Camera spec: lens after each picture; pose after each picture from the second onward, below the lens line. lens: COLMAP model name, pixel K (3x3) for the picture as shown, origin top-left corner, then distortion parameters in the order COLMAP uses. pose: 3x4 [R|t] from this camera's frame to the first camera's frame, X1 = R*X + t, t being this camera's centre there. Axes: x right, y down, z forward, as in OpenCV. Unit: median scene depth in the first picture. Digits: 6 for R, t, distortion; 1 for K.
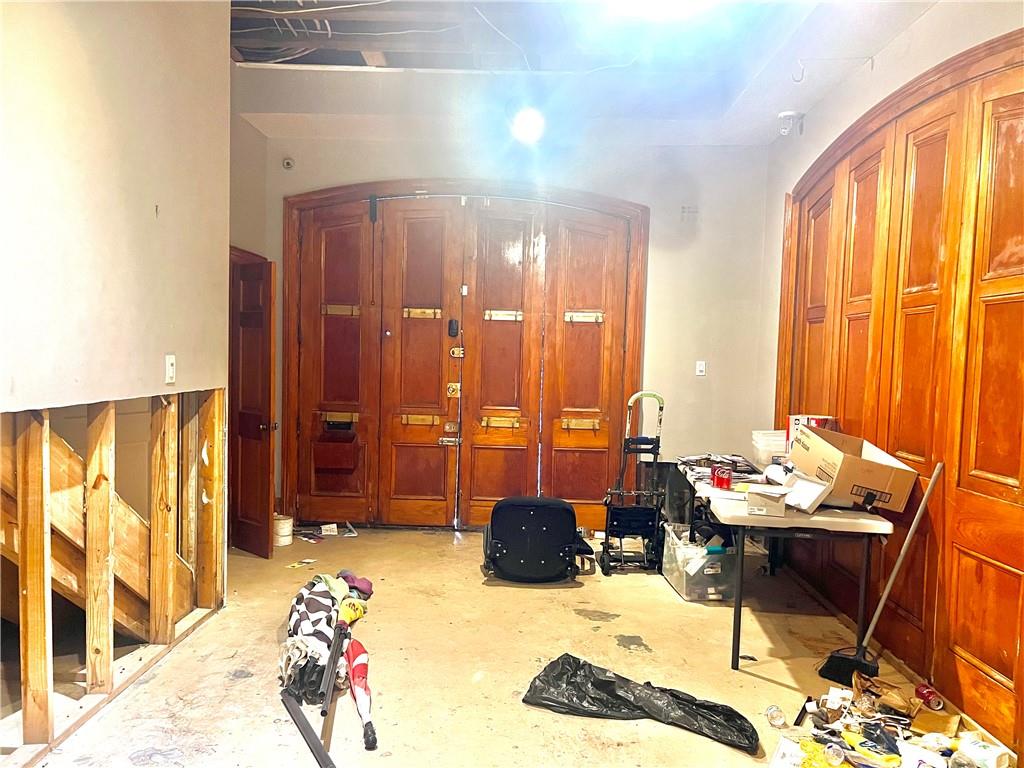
lens RADIAL K [[772.7, 0, 509.2], [0, 772.7, 388.0], [0, 0, 1]] dist [0.007834, 0.002178]
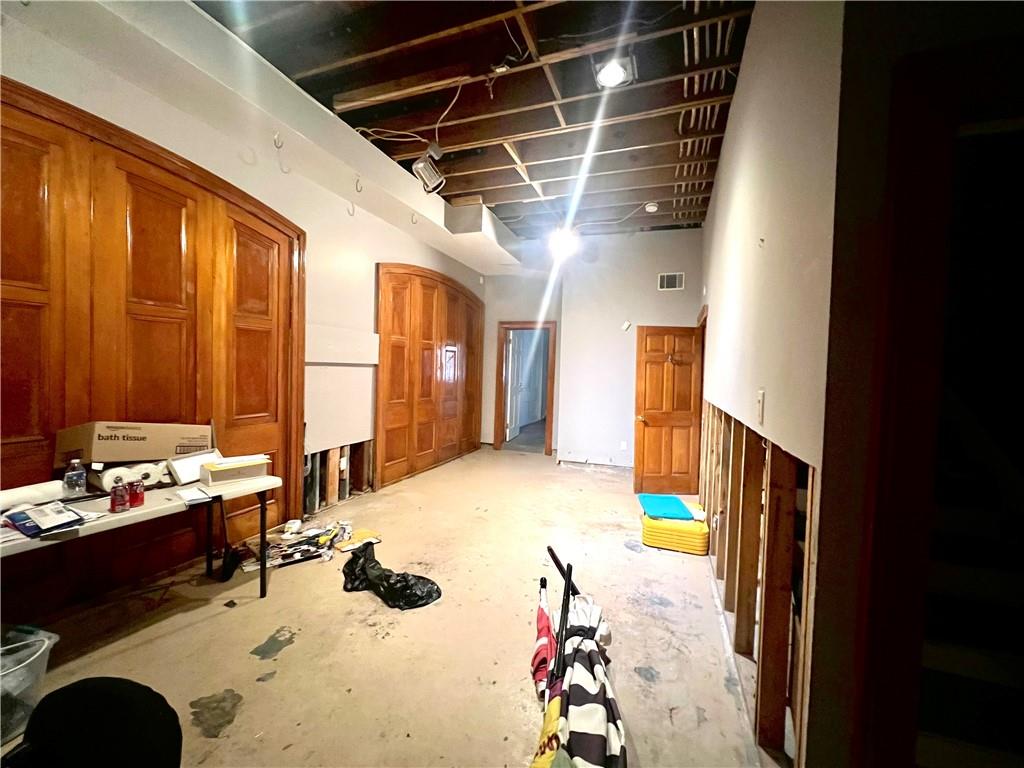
lens RADIAL K [[412.0, 0, 509.4], [0, 412.0, 381.6], [0, 0, 1]] dist [-0.000651, -0.000030]
pose [[-0.940867, -0.065383, 0.332408, -0.356576], [-0.040754, 0.995918, 0.080538, -0.086018], [-0.336317, 0.062228, -0.939691, 1.711192]]
